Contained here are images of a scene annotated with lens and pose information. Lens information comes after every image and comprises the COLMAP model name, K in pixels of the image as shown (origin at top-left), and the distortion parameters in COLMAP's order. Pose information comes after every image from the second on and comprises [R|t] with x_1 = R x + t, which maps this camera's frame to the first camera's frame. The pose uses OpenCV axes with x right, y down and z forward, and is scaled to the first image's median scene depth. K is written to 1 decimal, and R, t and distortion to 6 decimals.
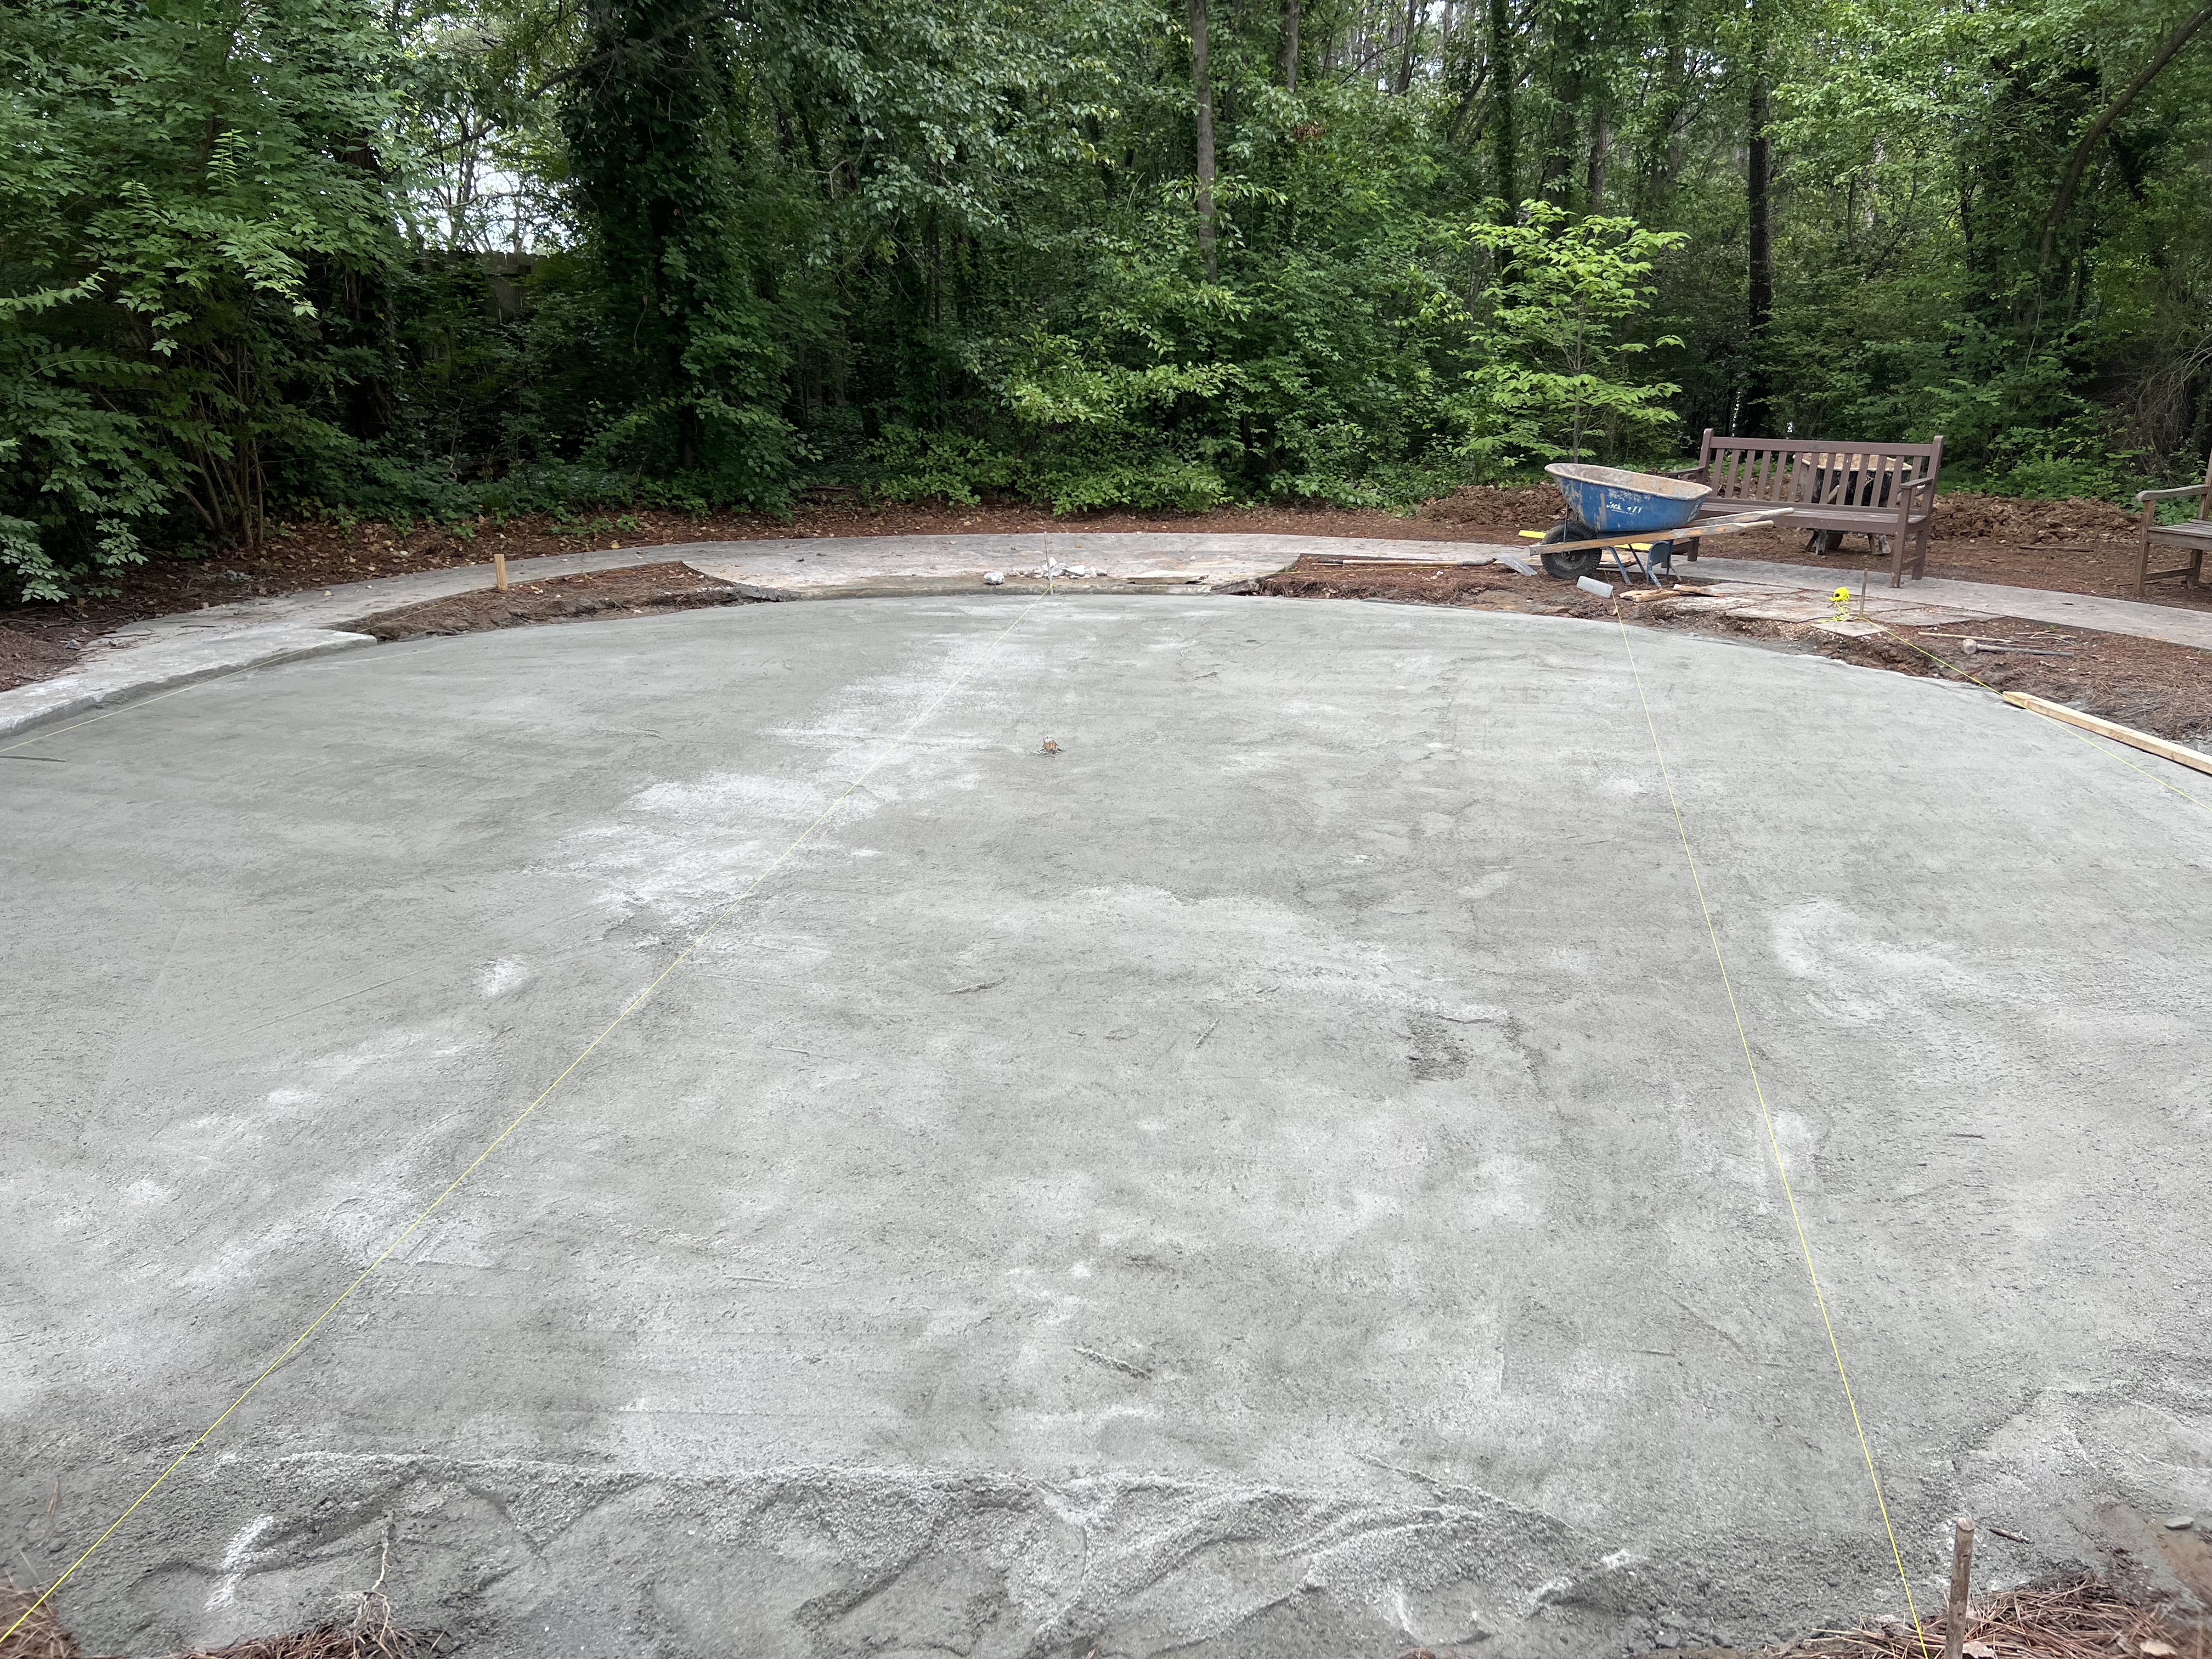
lens RADIAL K [[1727.4, 0, 1106.0], [0, 1727.4, 829.5], [0, 0, 1]] dist [-0.001444, 0.001660]
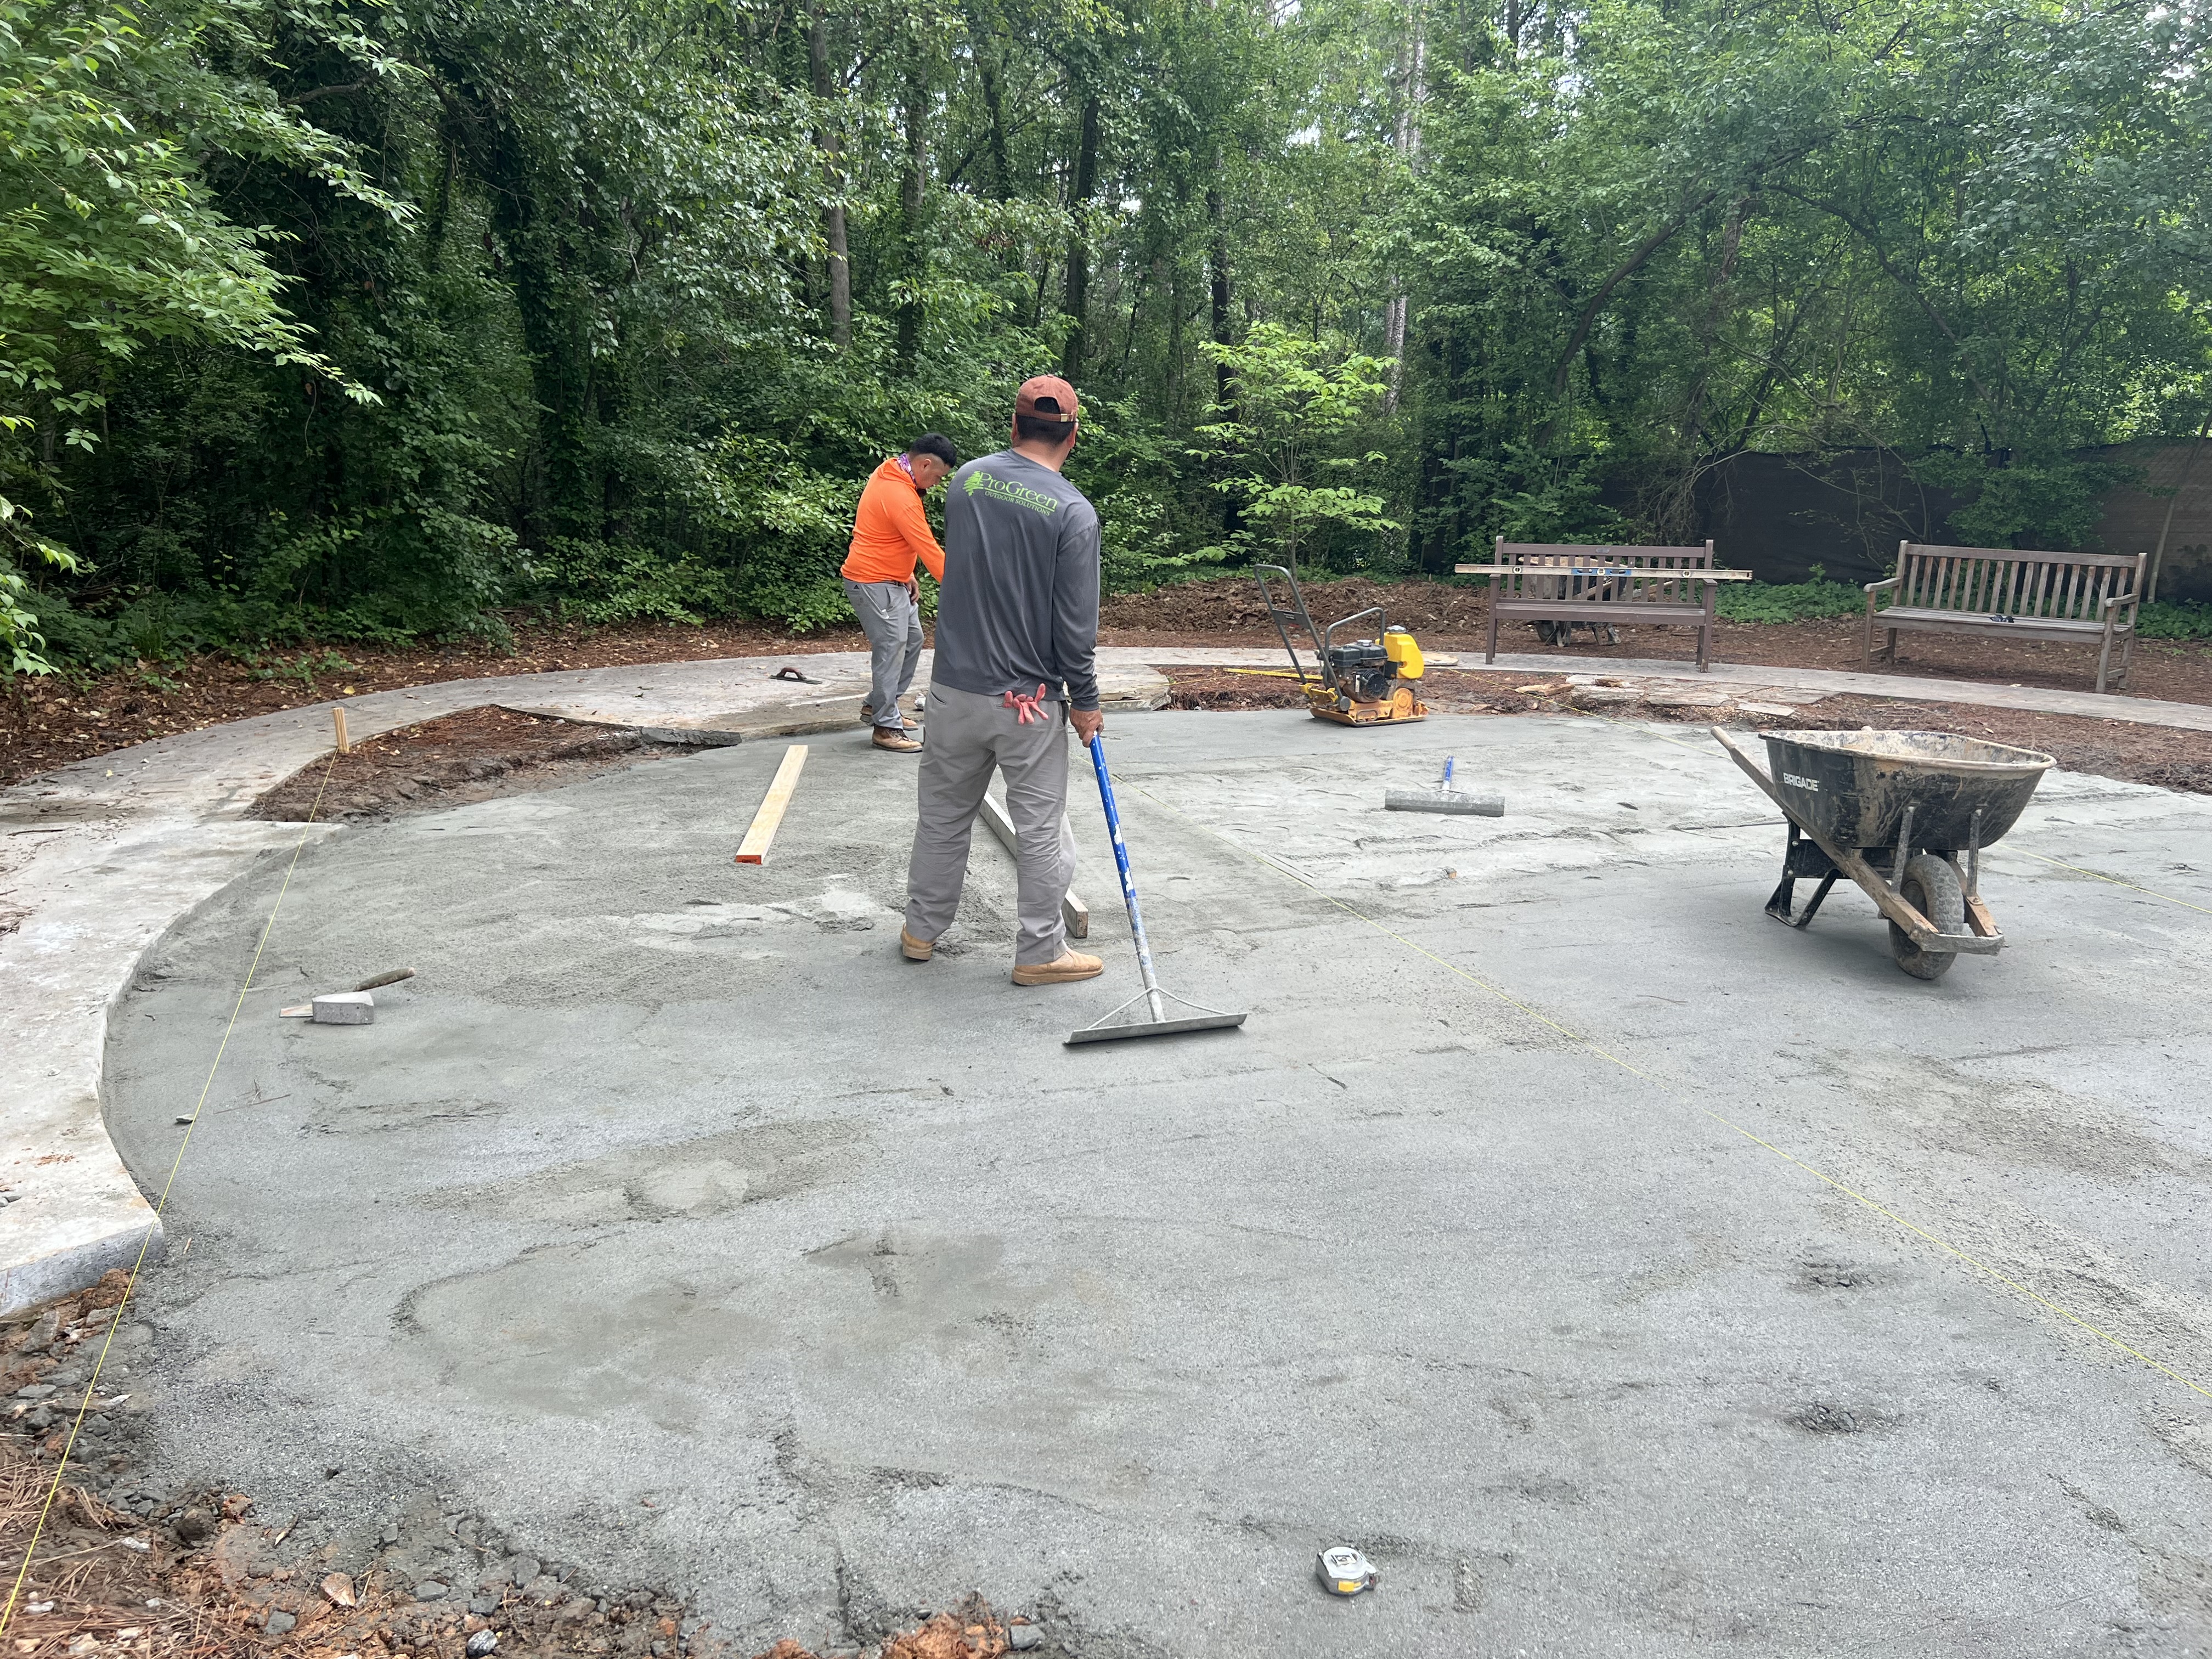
lens RADIAL K [[1727.4, 0, 1106.0], [0, 1727.4, 829.5], [0, 0, 1]] dist [-0.001444, 0.001660]
pose [[0.890937, -0.084072, 0.446278, -0.373545], [0.110088, 0.993386, -0.032638, -0.039052], [-0.440582, 0.078208, 0.894299, 0.147276]]
